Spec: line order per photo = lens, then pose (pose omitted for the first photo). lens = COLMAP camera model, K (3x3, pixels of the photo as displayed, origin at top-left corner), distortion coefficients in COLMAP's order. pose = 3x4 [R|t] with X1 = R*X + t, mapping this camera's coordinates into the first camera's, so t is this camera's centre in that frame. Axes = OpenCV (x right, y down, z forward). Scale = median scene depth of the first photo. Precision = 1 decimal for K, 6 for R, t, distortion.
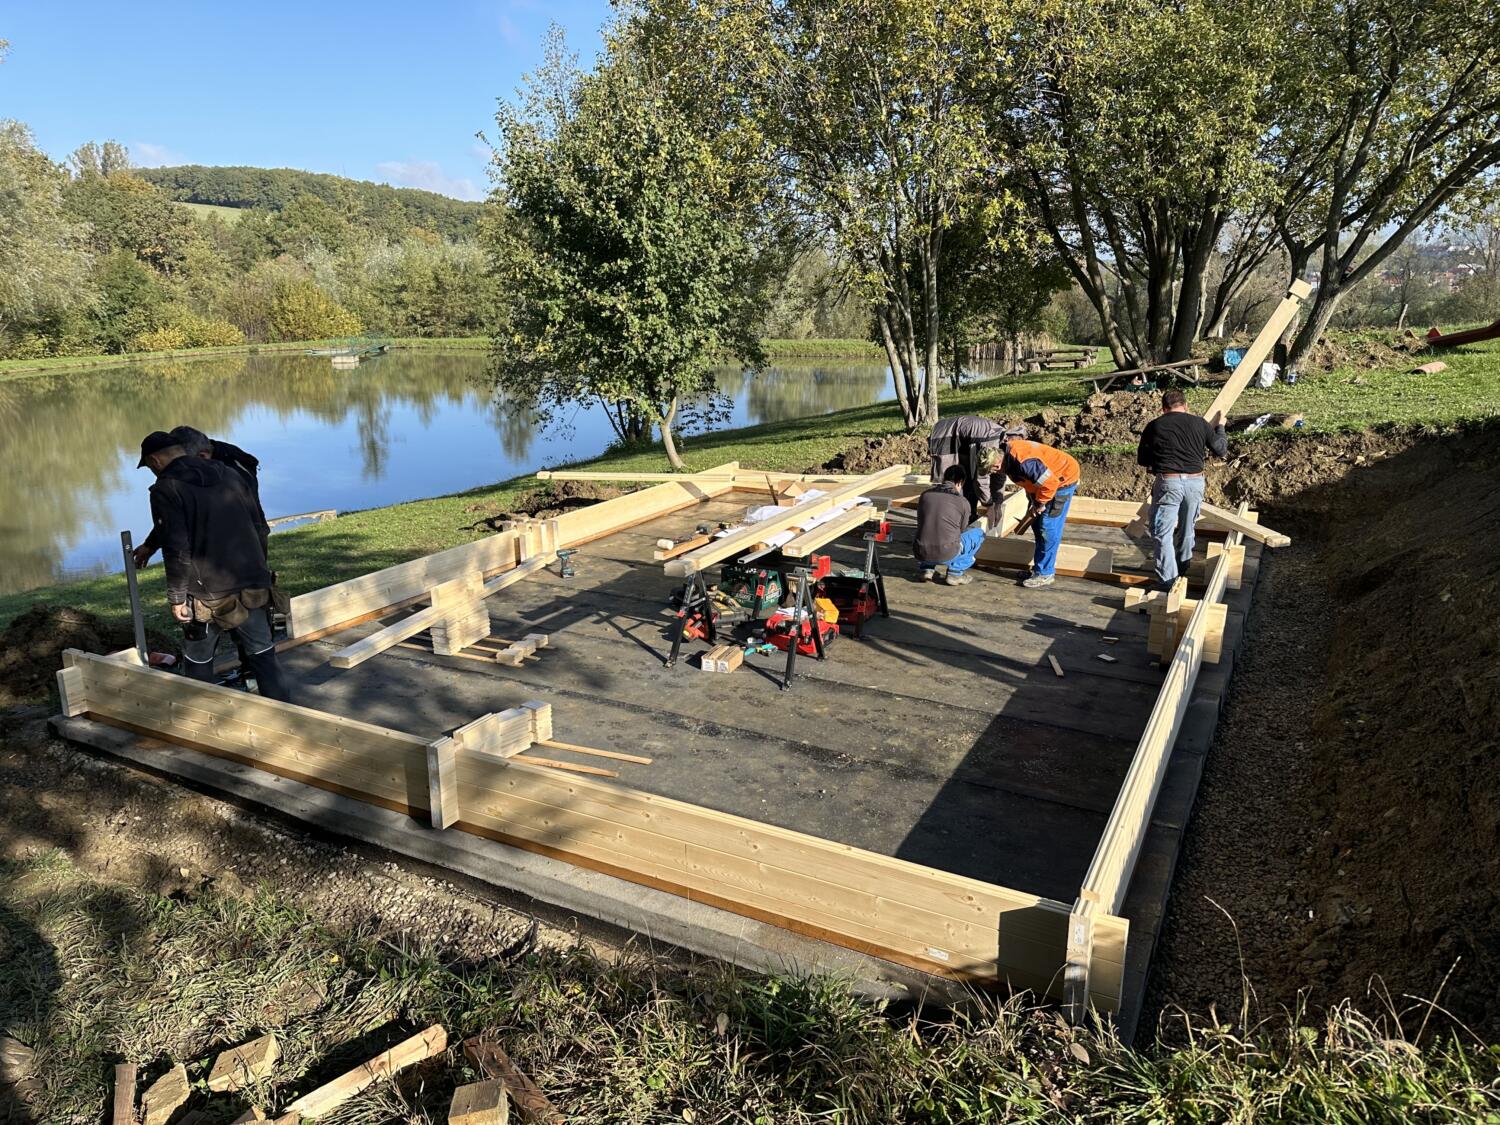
lens RADIAL K [[1036.6, 0, 750.0], [0, 1036.6, 562.5], [0, 0, 1]] dist [0.085961, -0.105805]
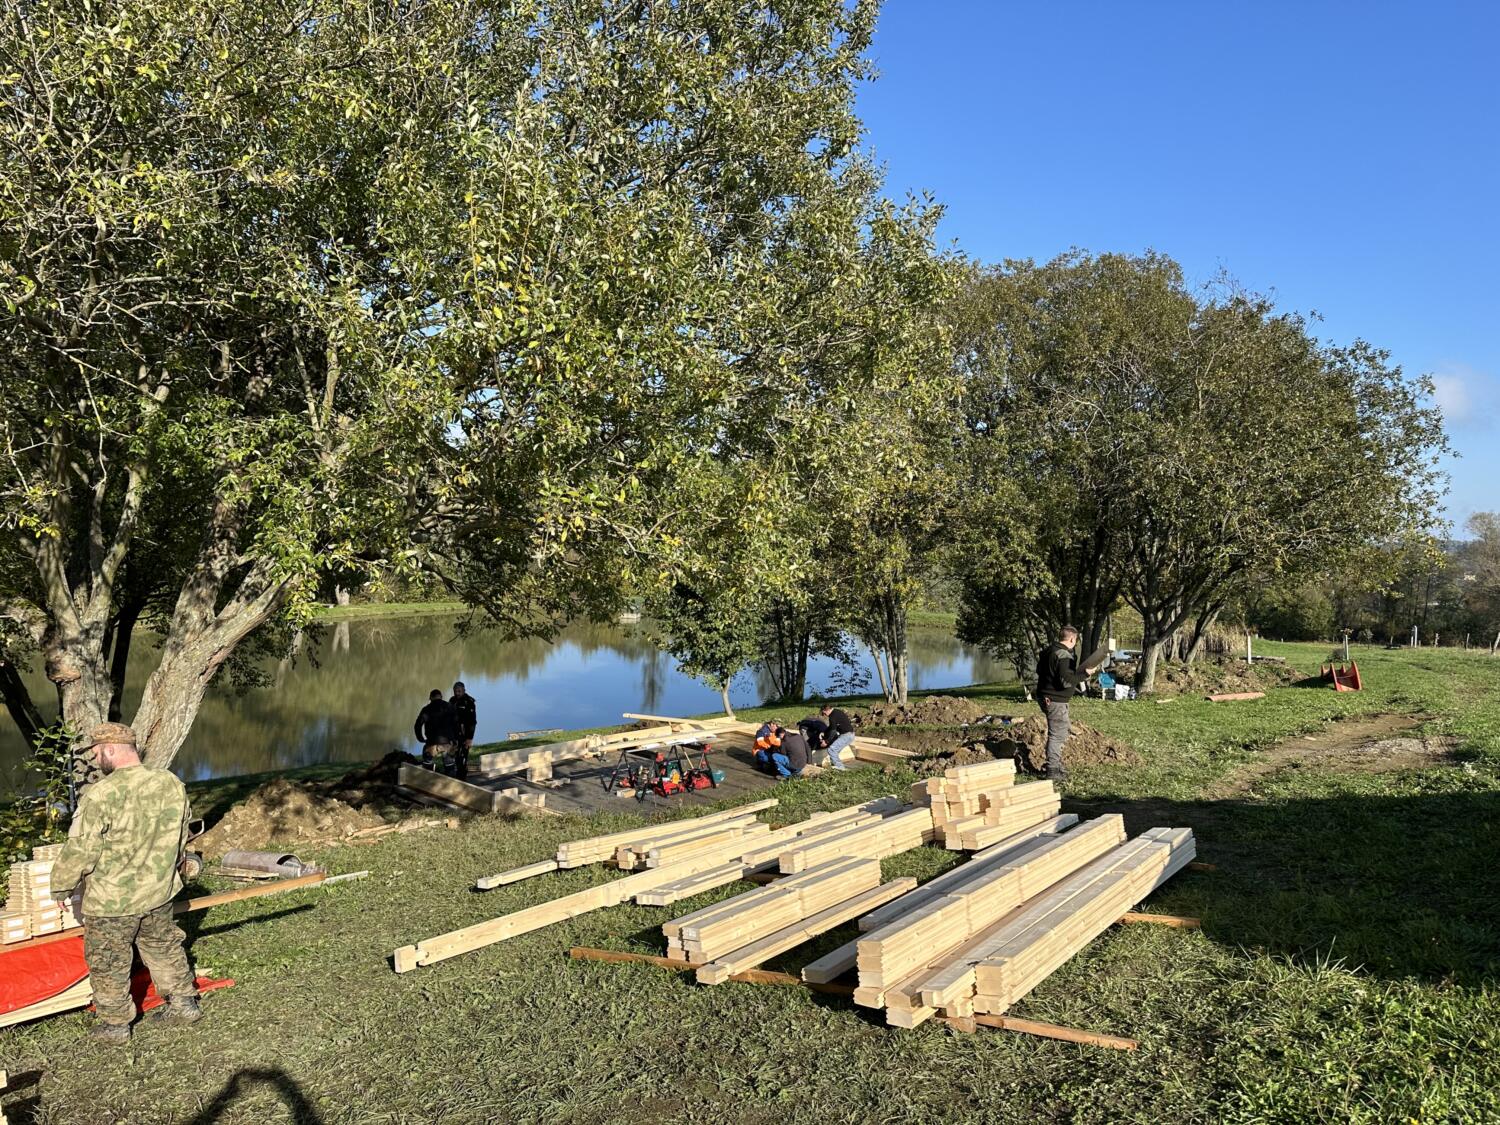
lens RADIAL K [[1036.6, 0, 750.0], [0, 1036.6, 562.5], [0, 0, 1]] dist [0.085961, -0.105805]
pose [[0.960683, 0.042313, -0.274405, 0.452783], [-0.106306, 0.969063, -0.222746, 0.040103], [0.256491, 0.243159, 0.935460, -0.694479]]
